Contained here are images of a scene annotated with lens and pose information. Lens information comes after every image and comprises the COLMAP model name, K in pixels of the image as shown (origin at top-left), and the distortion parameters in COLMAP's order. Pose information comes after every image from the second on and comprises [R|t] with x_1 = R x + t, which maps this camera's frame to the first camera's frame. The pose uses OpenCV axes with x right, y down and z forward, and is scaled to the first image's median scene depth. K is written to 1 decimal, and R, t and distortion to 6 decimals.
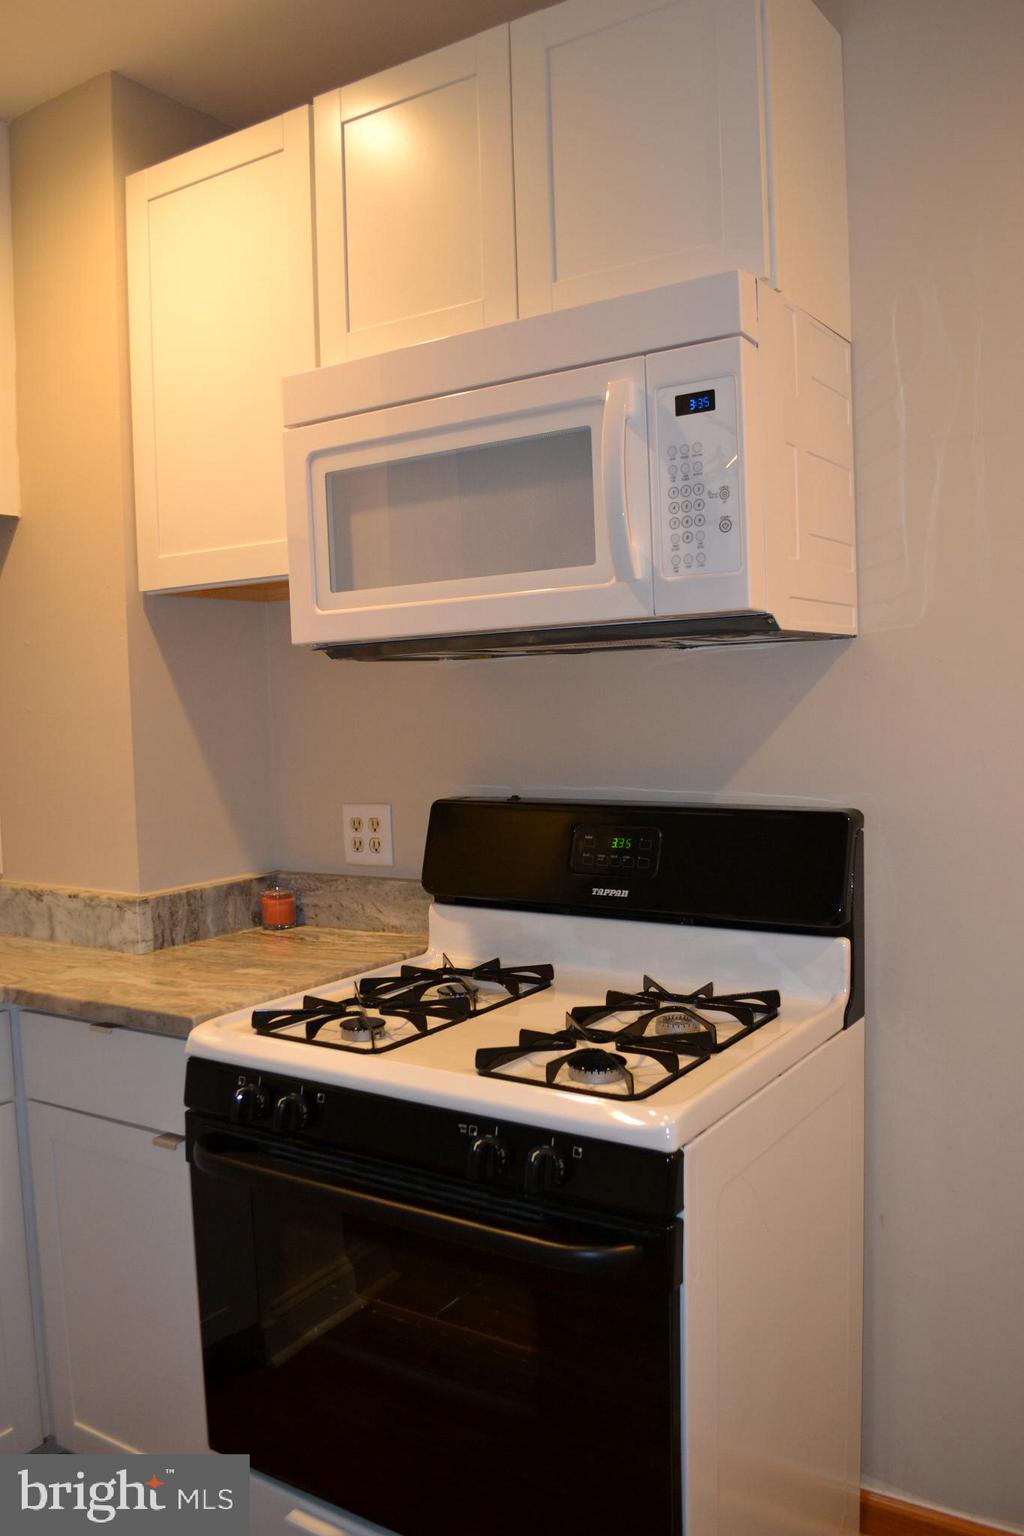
lens RADIAL K [[1228.6, 0, 512.0], [0, 1228.6, 768.0], [0, 0, 1]] dist [-0.081425, 0.004296]
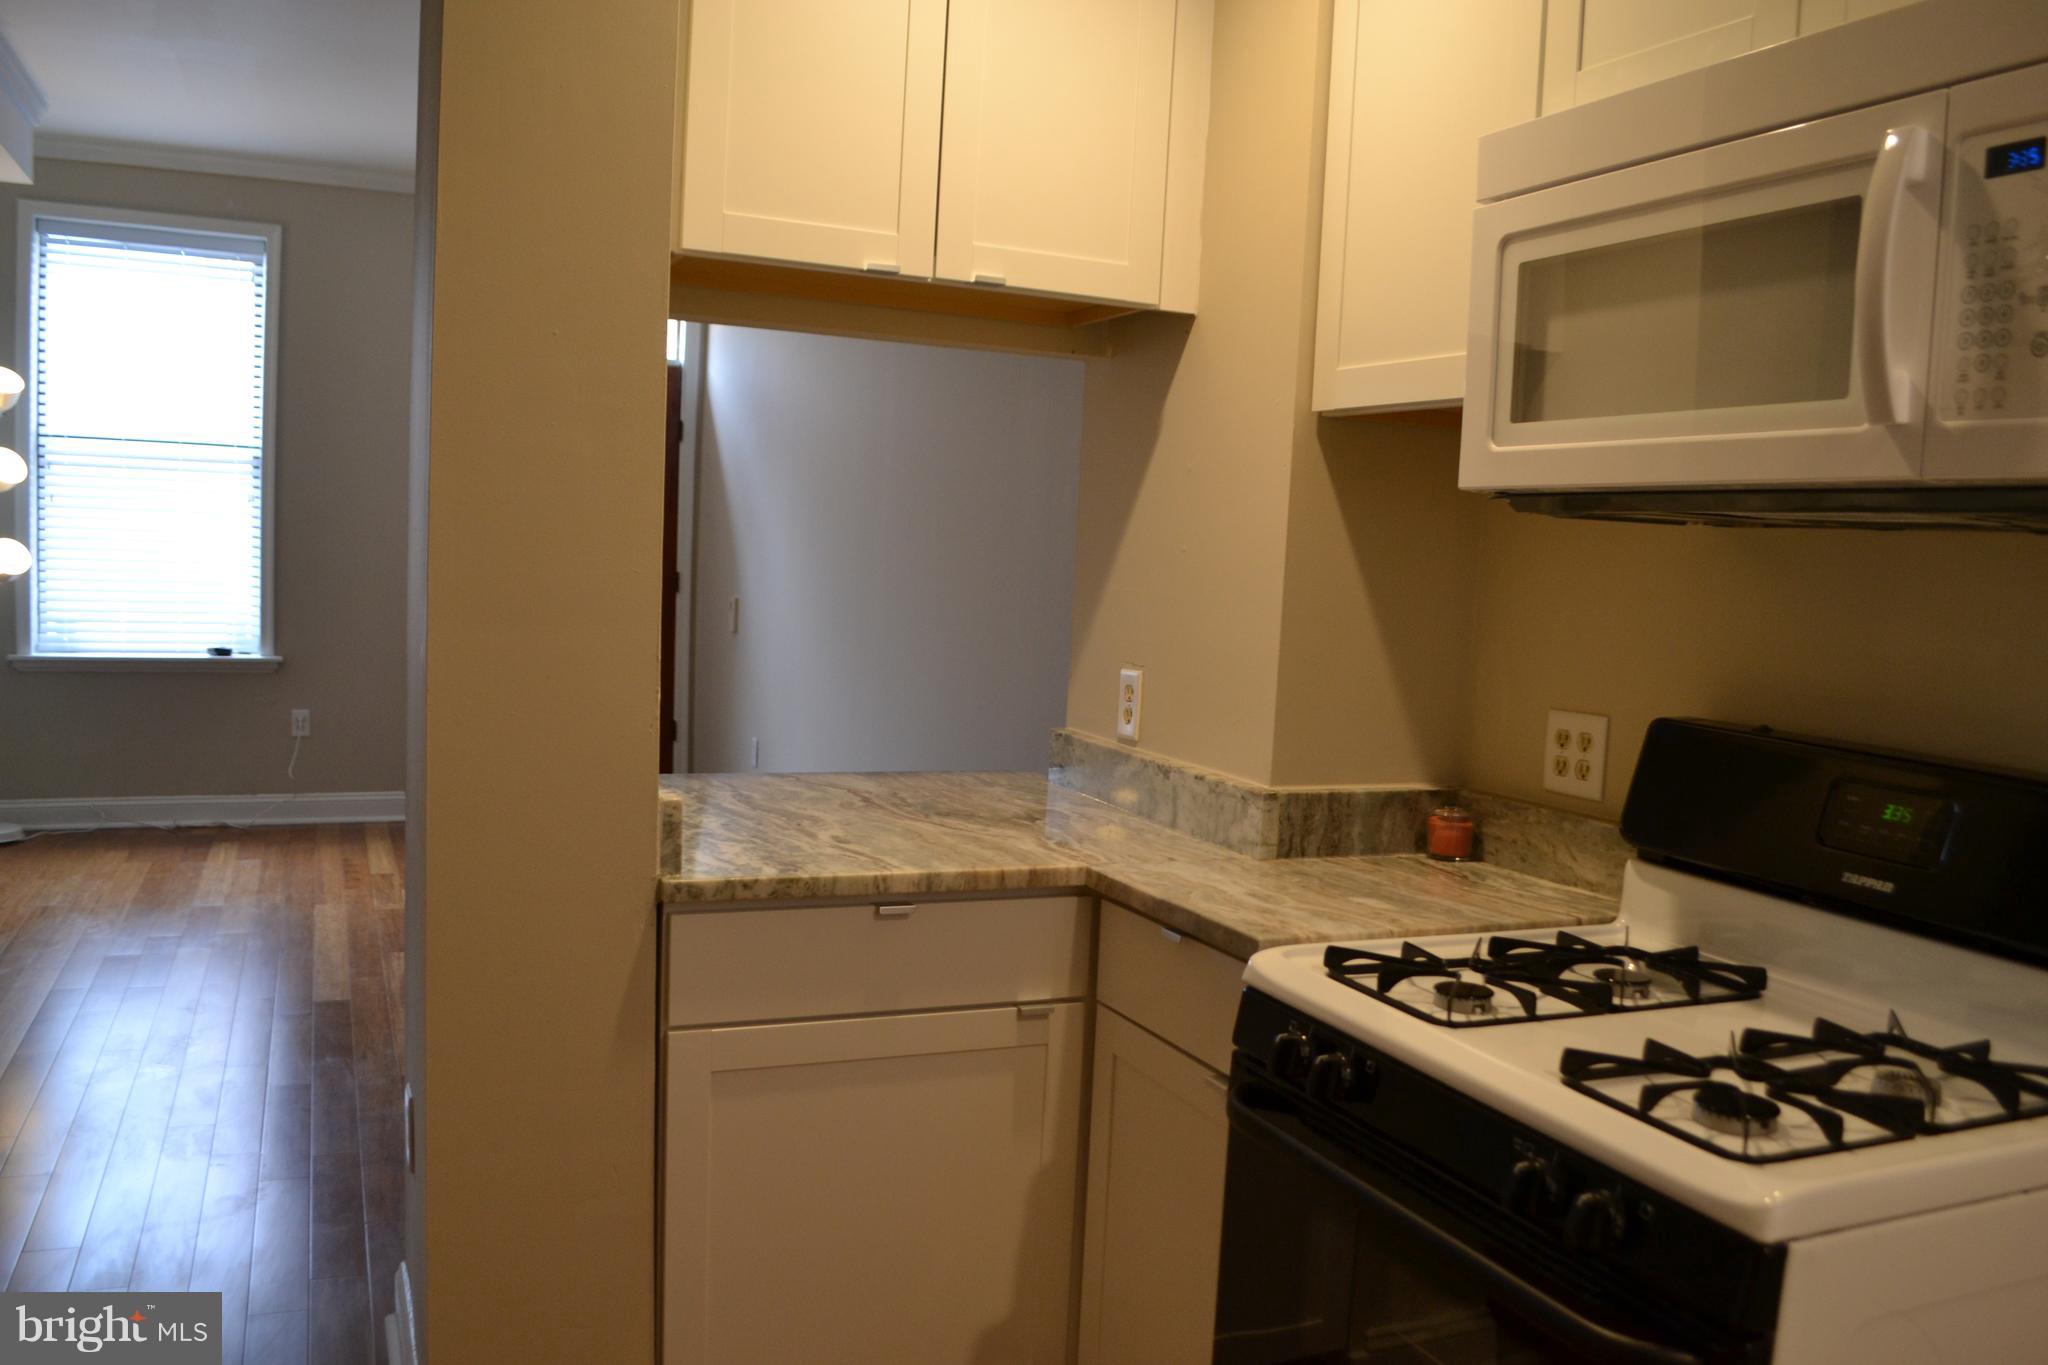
lens RADIAL K [[1638.1, 0, 1032.3], [0, 1638.1, 721.5], [0, 0, 1]] dist [-0.081425, 0.004296]
pose [[0.837113, 0.129903, -0.531382, 0.142054], [-0.106354, 0.991508, 0.074842, -0.004089], [0.536591, -0.006137, 0.843820, -0.000742]]
